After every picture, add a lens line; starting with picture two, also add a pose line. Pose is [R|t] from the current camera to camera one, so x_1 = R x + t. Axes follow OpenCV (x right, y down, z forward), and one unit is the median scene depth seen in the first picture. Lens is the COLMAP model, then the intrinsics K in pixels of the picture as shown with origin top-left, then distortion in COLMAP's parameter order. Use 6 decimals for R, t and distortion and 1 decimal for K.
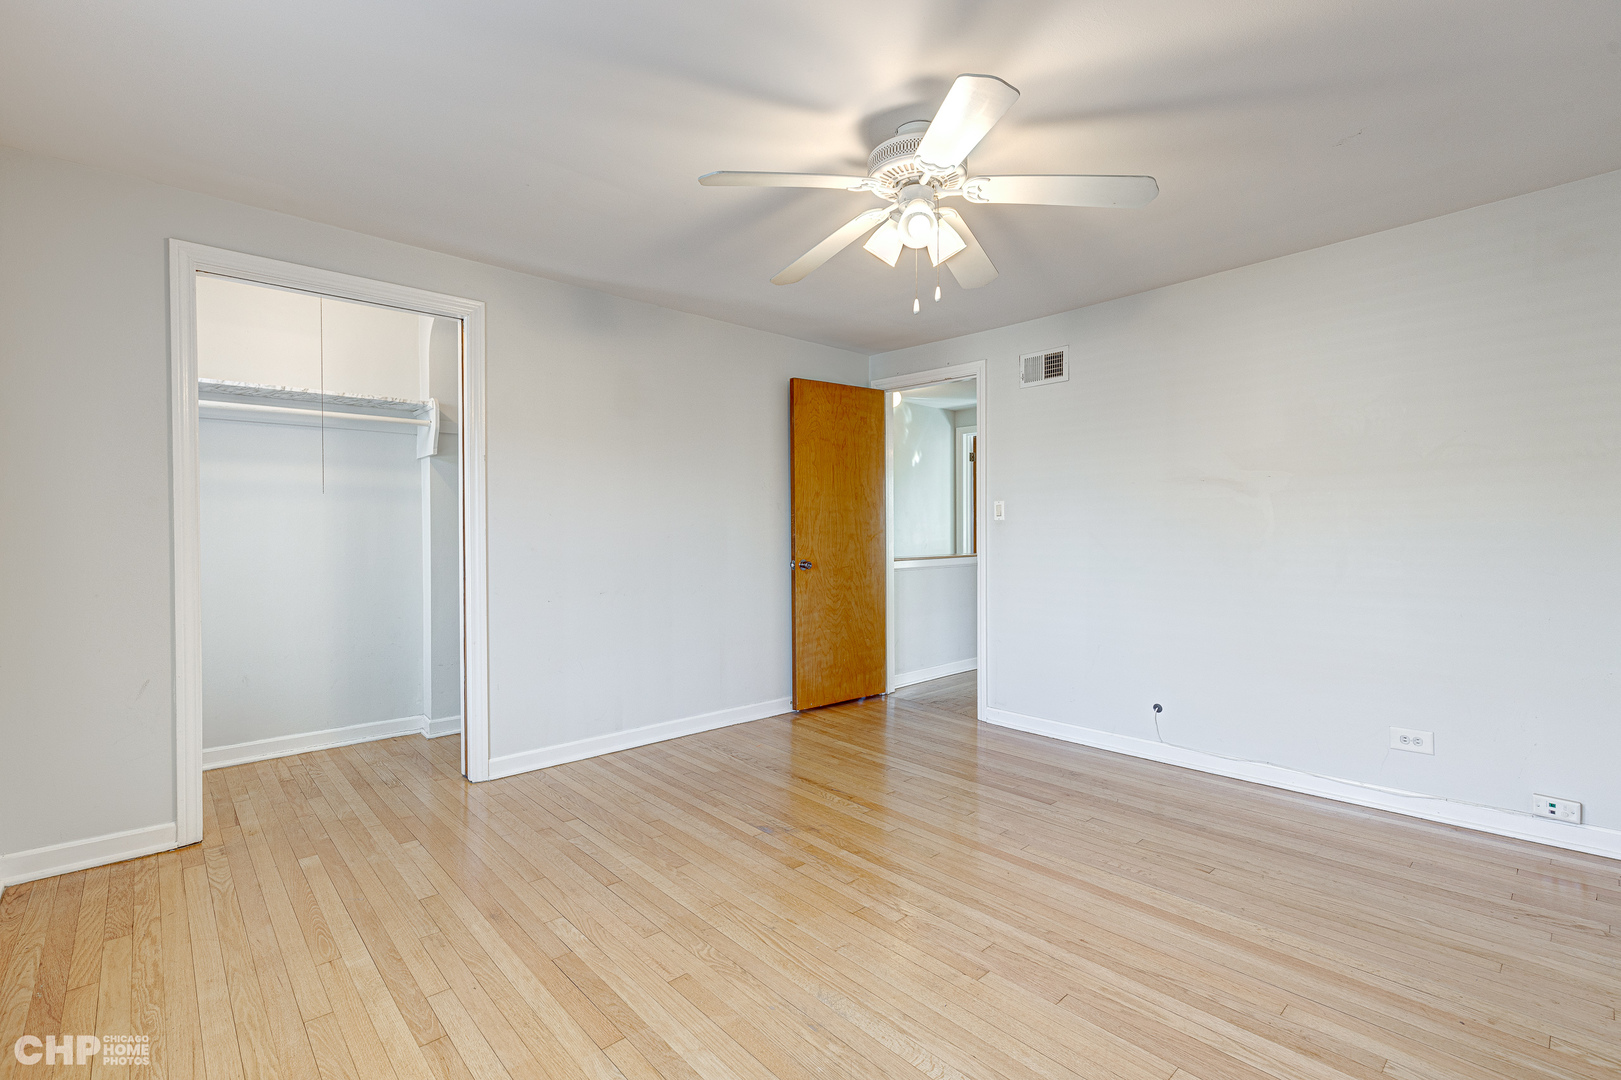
lens RADIAL K [[730.3, 0, 809.6], [0, 730.3, 533.4], [0, 0, 1]] dist [0.011106, -0.001612]
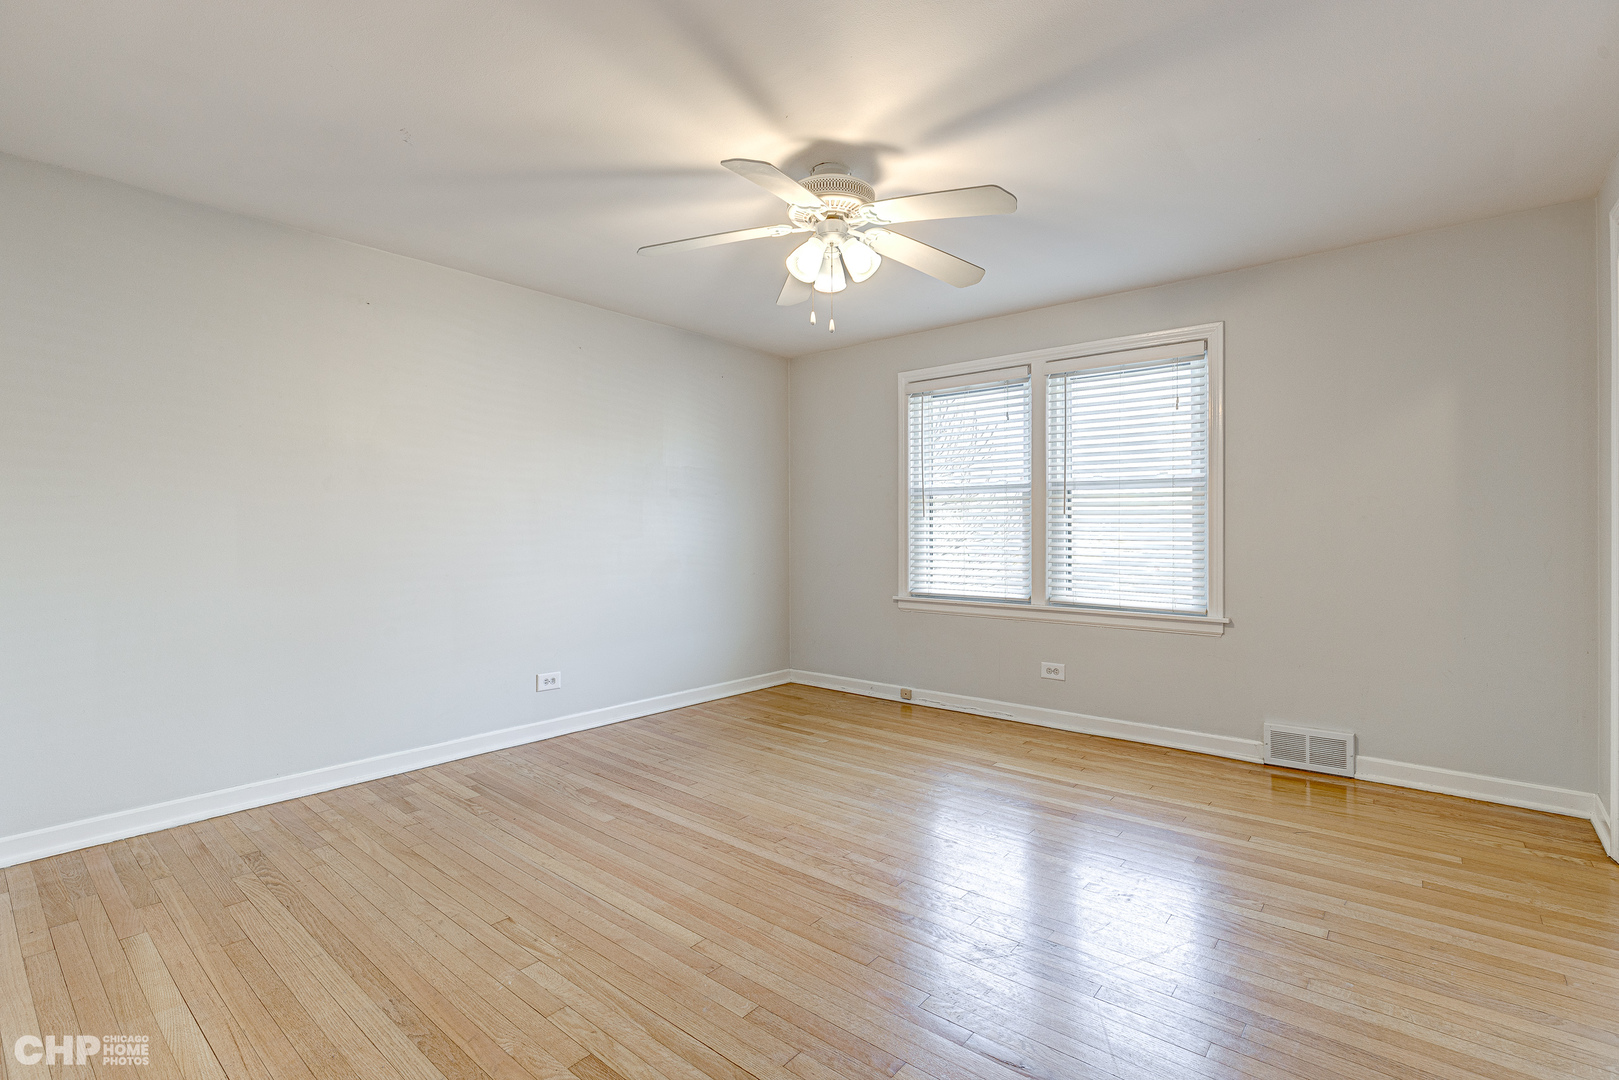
lens RADIAL K [[763.7, 0, 809.5], [0, 763.7, 540.0], [0, 0, 1]] dist [-0.000744, -0.000089]
pose [[-0.990542, 0.008672, -0.136932, 0.345838], [0.006203, 0.999811, 0.018444, -0.003691], [0.137066, 0.017420, -0.990409, 2.173559]]
